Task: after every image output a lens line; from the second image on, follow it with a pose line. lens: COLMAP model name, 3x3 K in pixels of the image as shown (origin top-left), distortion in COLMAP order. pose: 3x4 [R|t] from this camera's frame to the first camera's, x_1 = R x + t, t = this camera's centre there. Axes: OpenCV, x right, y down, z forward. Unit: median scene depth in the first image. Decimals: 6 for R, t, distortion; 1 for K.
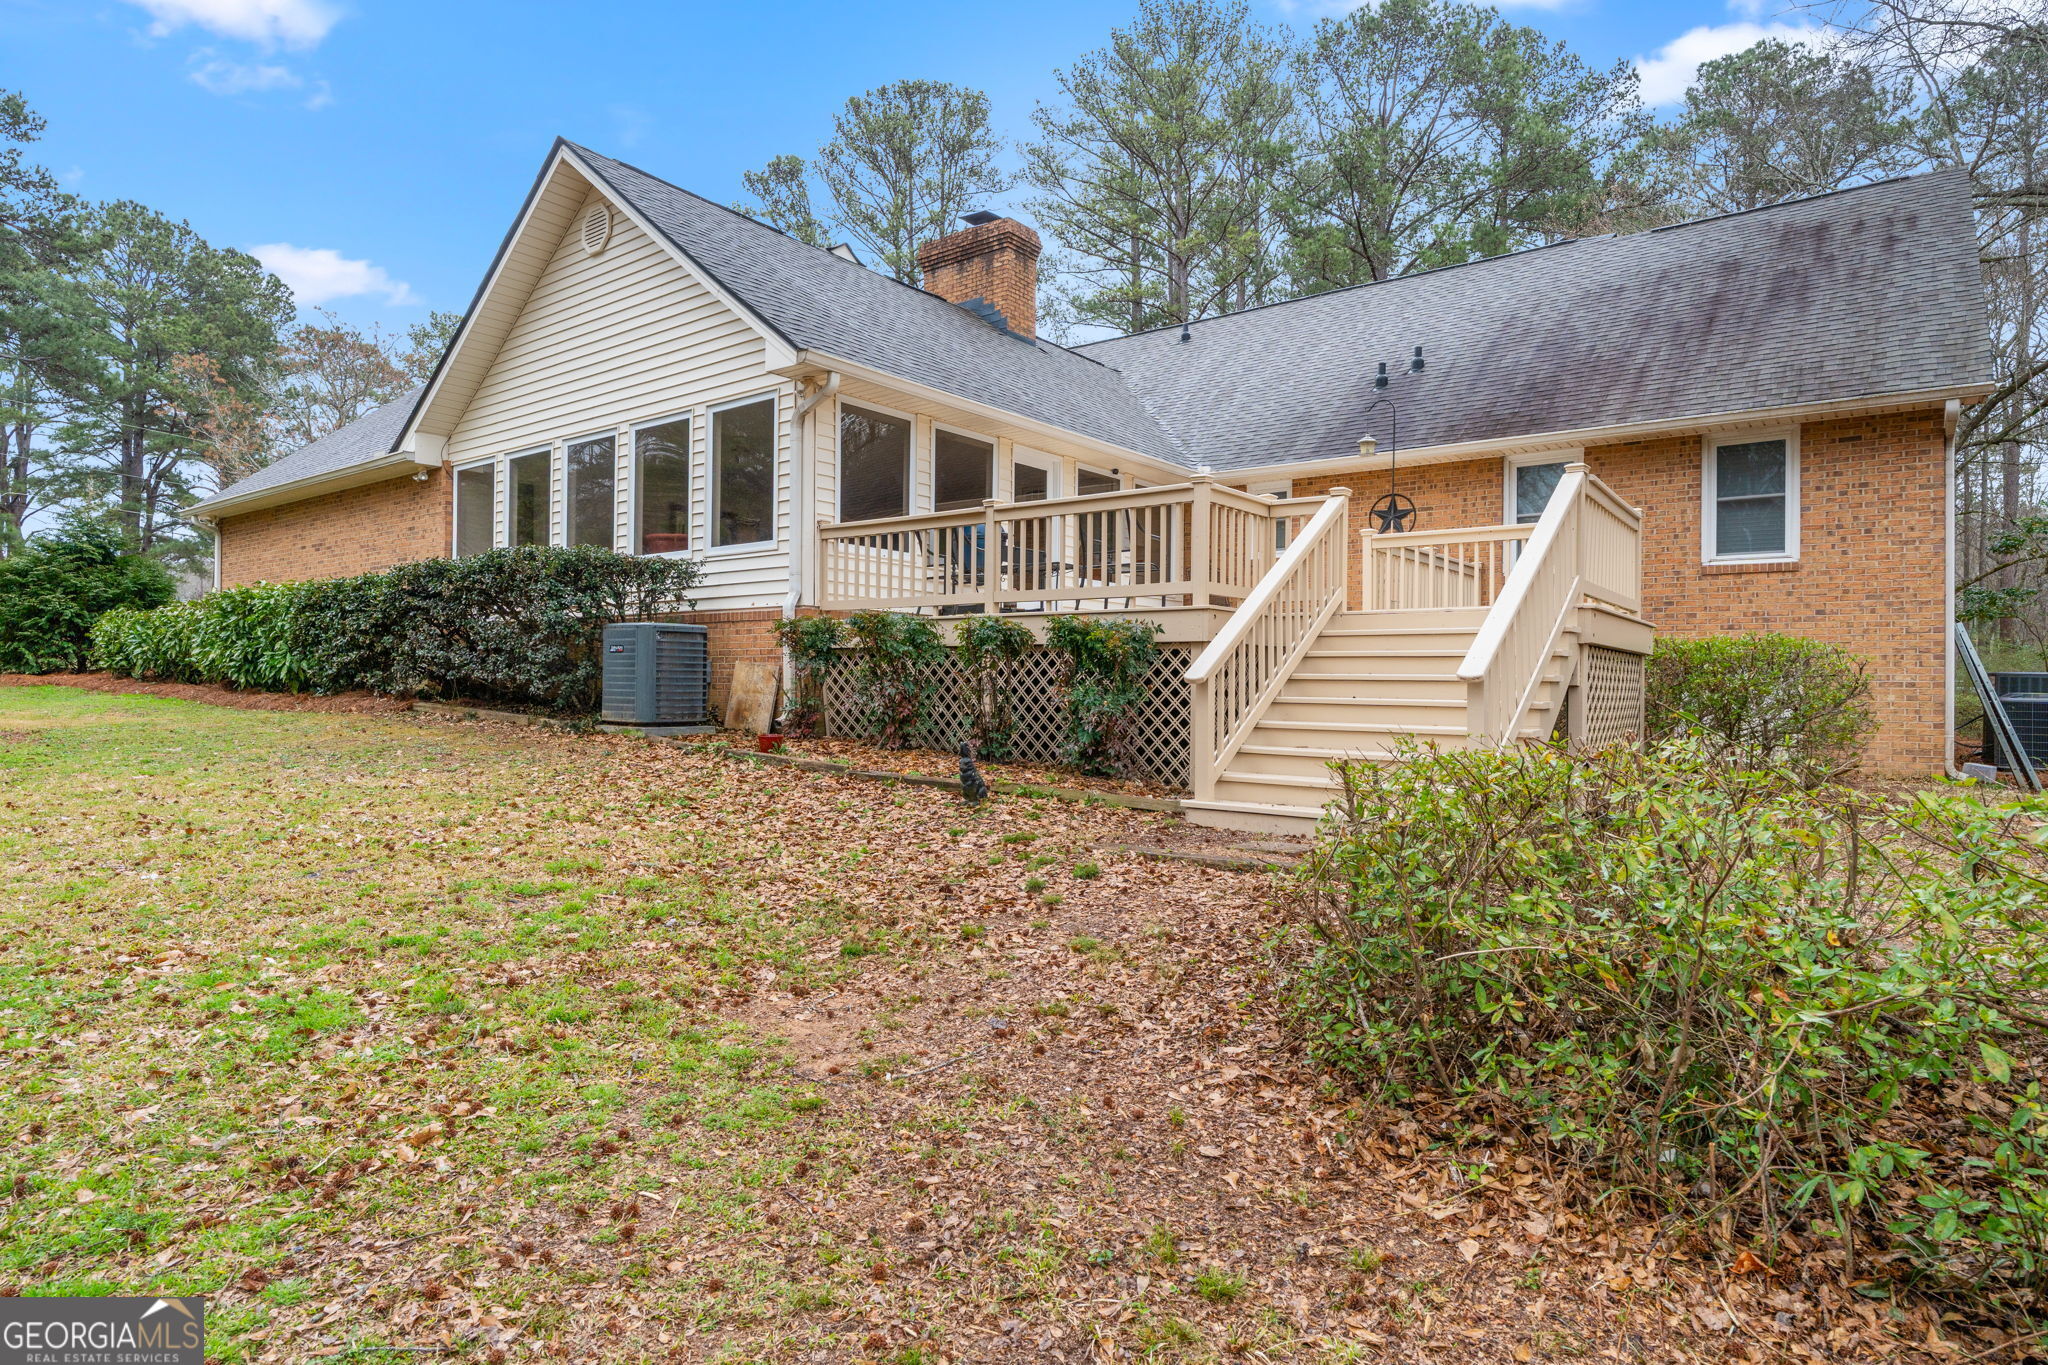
lens RADIAL K [[1095.7, 0, 1025.6], [0, 1095.7, 681.5], [0, 0, 1]] dist [0.005363, 0.000318]
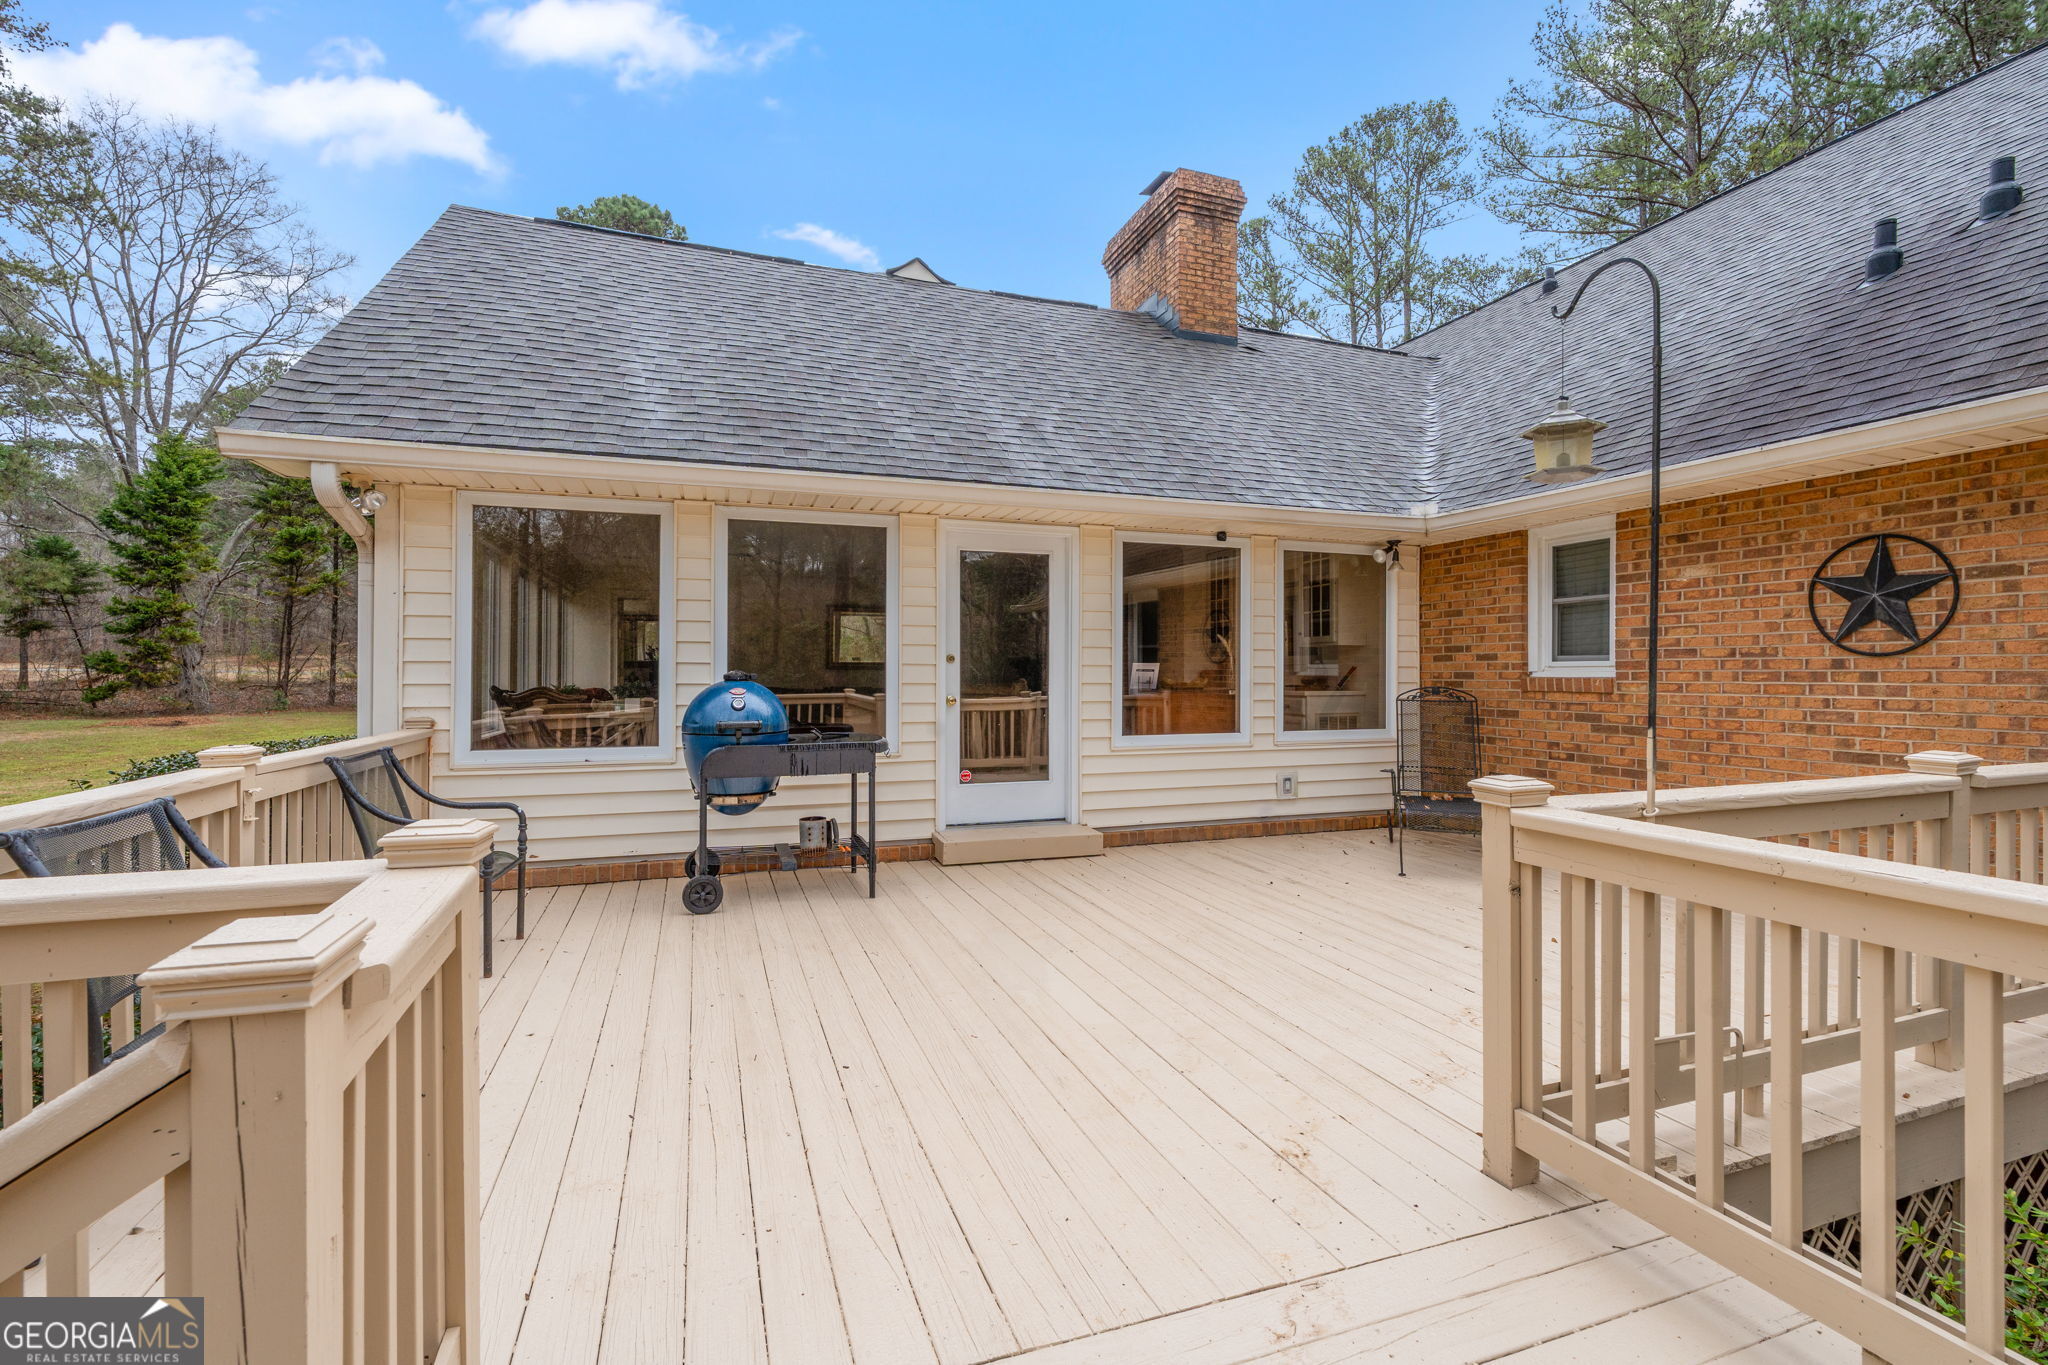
lens RADIAL K [[899.8, 0, 1023.7], [0, 899.8, 676.0], [0, 0, 1]] dist [-0.005183, -0.000516]
pose [[0.843237, -0.006521, -0.537502, 0.211937], [0.003116, 0.999969, -0.007244, -0.101809], [0.537533, 0.004434, 0.843231, 0.486722]]
